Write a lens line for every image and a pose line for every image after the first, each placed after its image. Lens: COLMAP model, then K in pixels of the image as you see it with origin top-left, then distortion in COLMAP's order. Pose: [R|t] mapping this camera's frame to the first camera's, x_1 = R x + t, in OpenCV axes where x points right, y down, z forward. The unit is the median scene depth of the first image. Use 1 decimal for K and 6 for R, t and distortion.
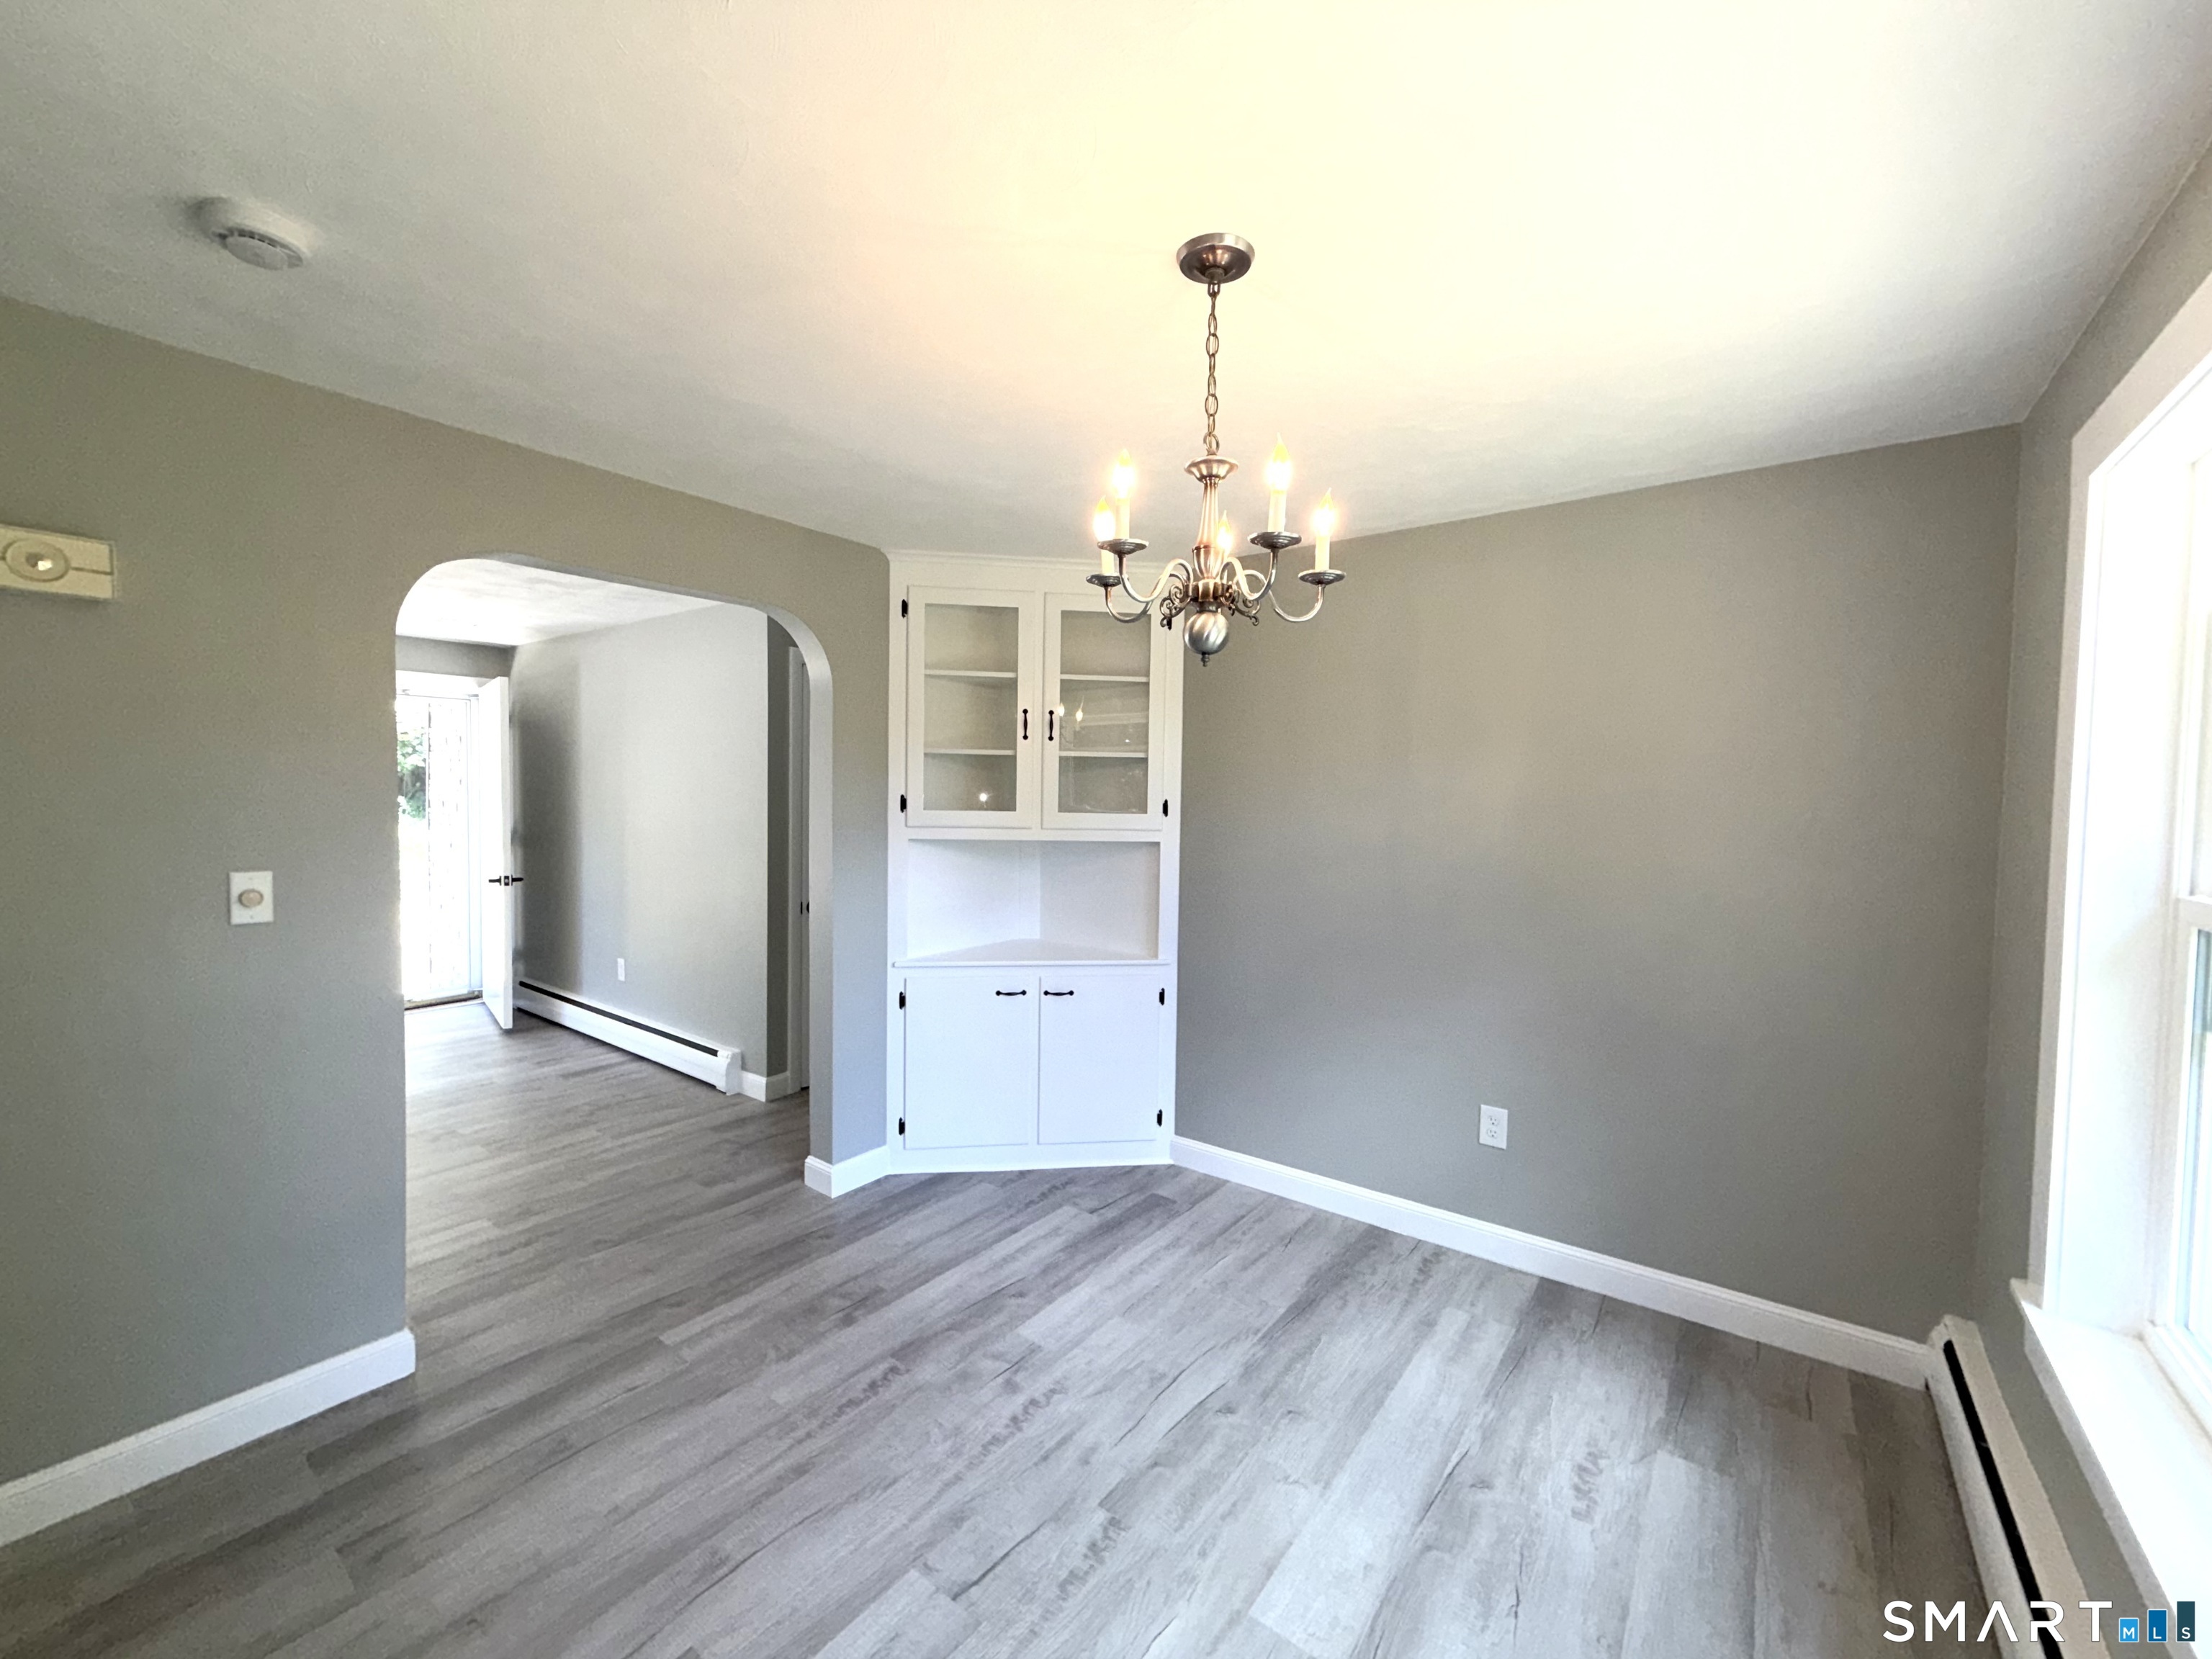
lens RADIAL K [[883.2, 0, 1100.8], [0, 883.2, 833.0], [0, 0, 1]] dist [0.000733, -0.000228]
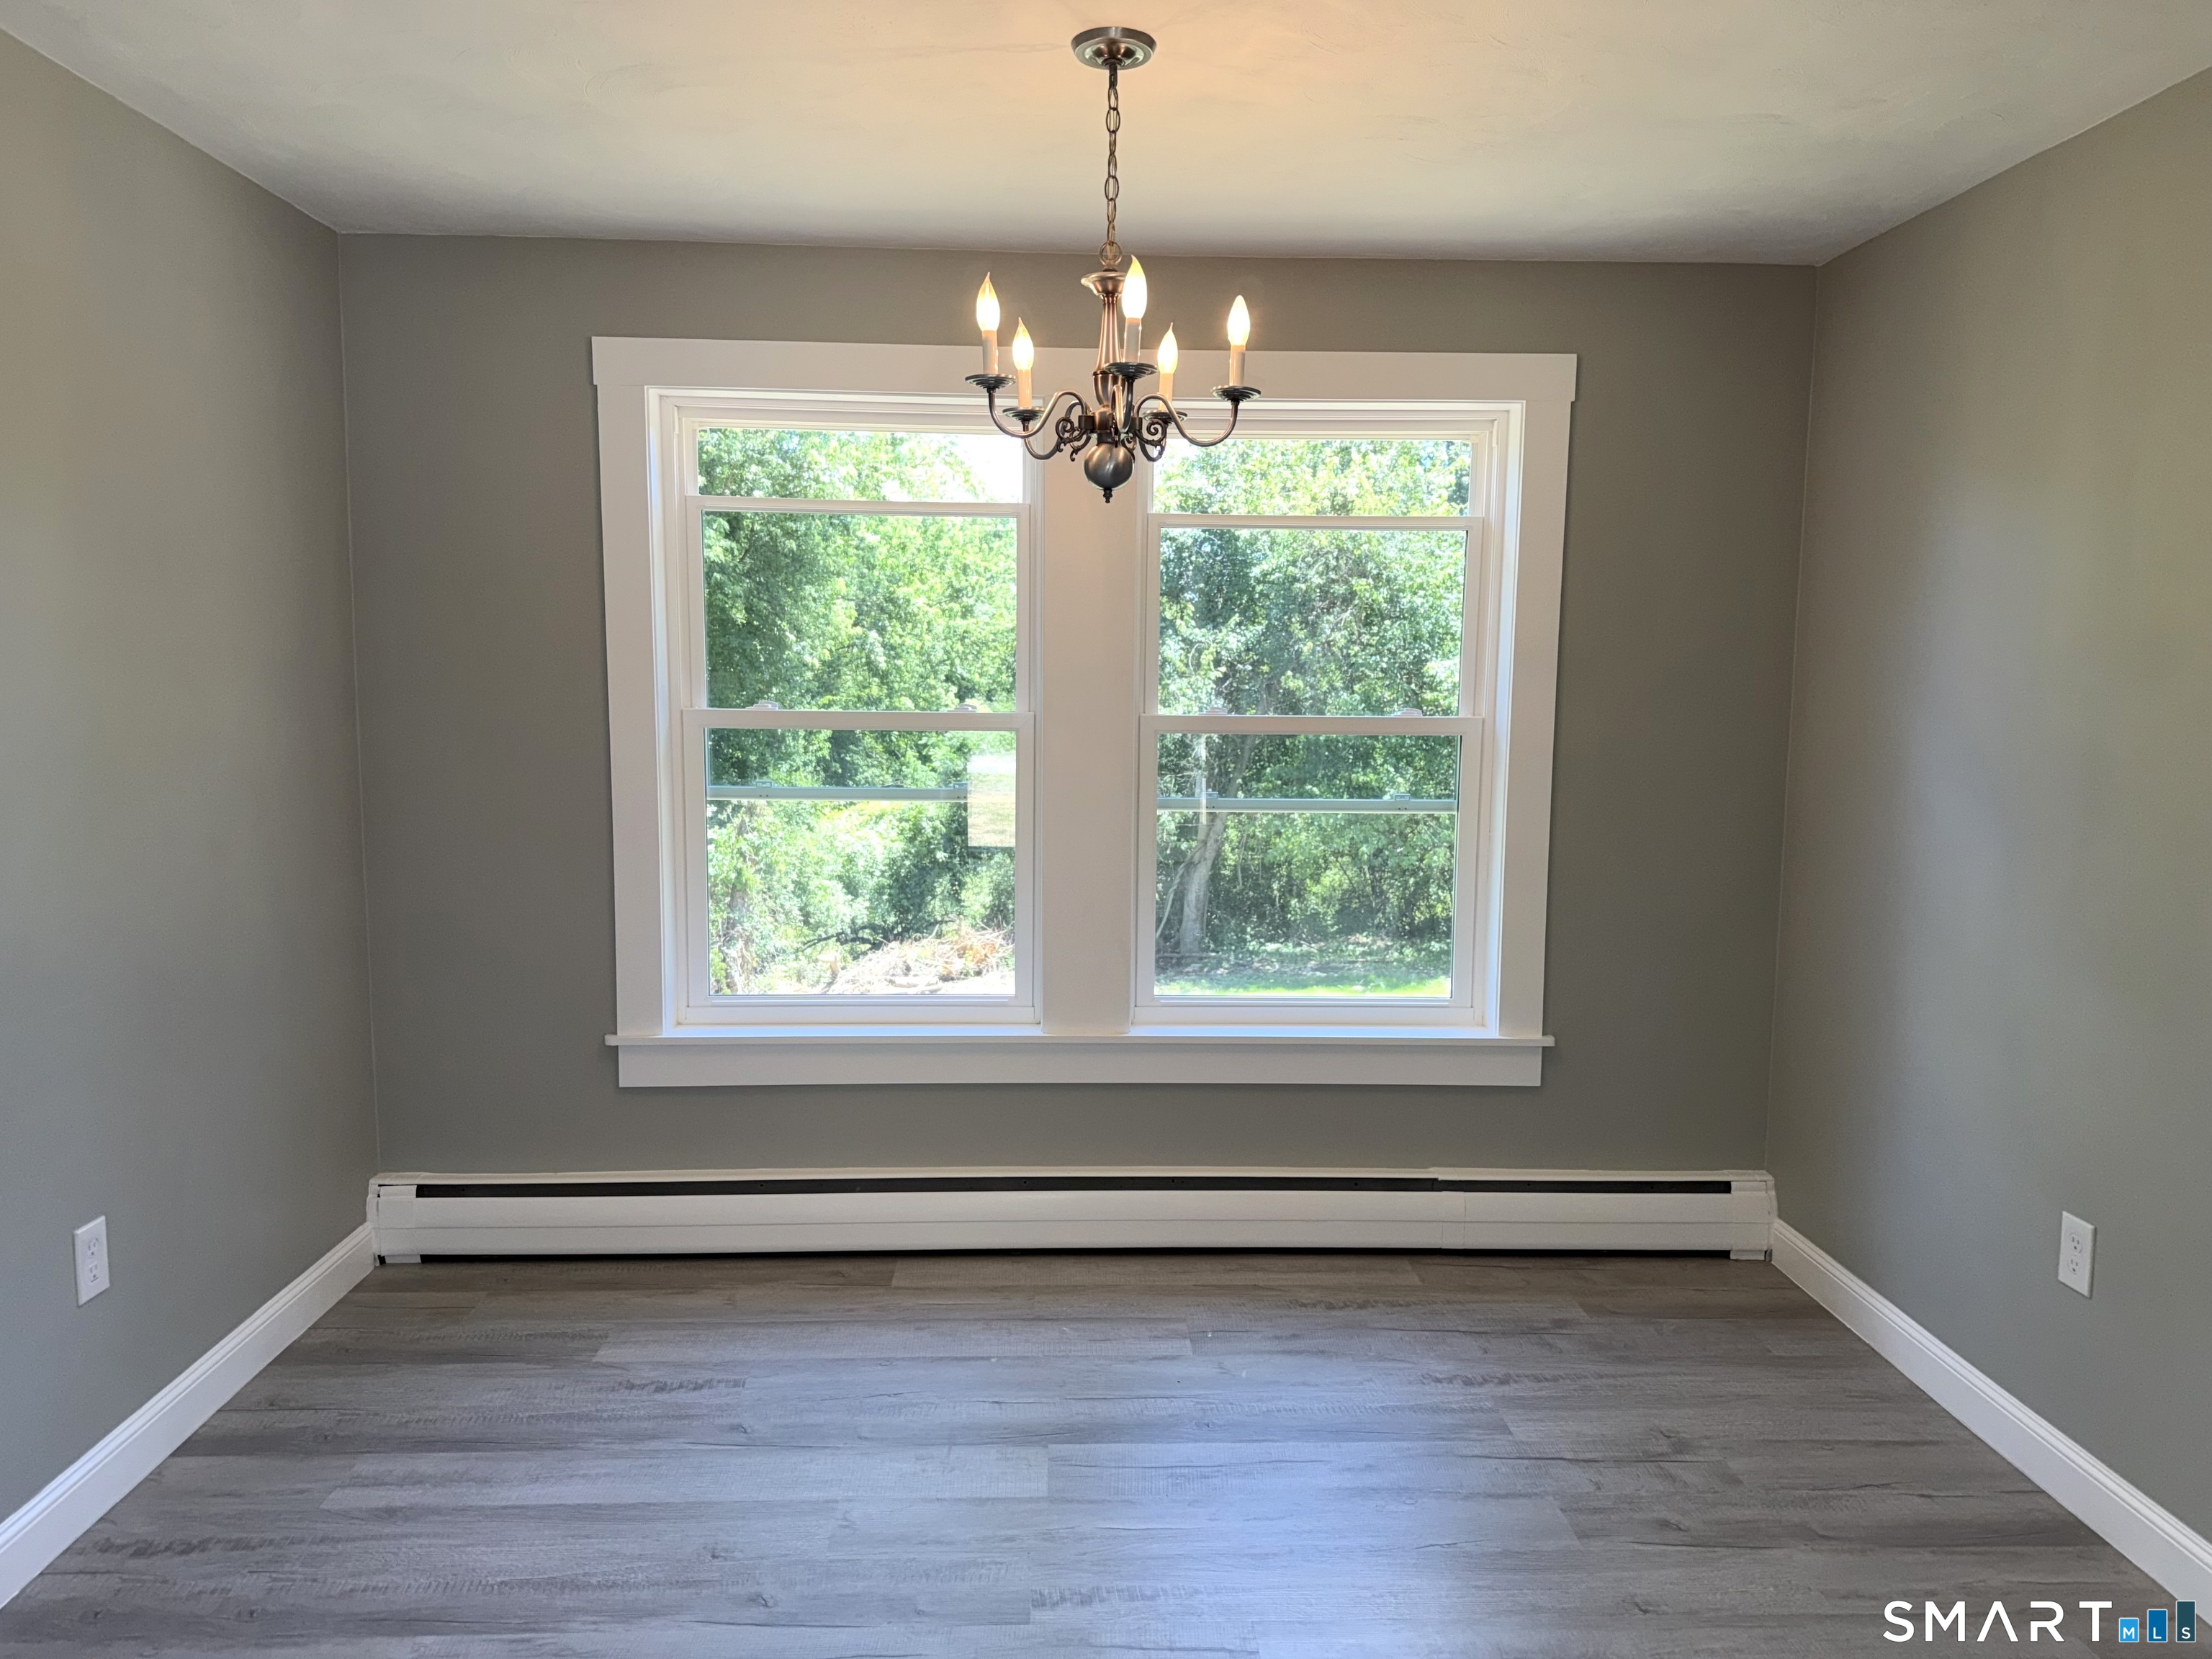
lens RADIAL K [[1545.4, 0, 1103.2], [0, 1545.4, 829.5], [0, 0, 1]] dist [-0.003163, -0.000888]
pose [[-0.633265, -0.098873, 0.767594, -0.809514], [0.013055, 0.990300, 0.138331, -0.052498], [-0.773825, 0.097621, -0.625831, 1.430736]]
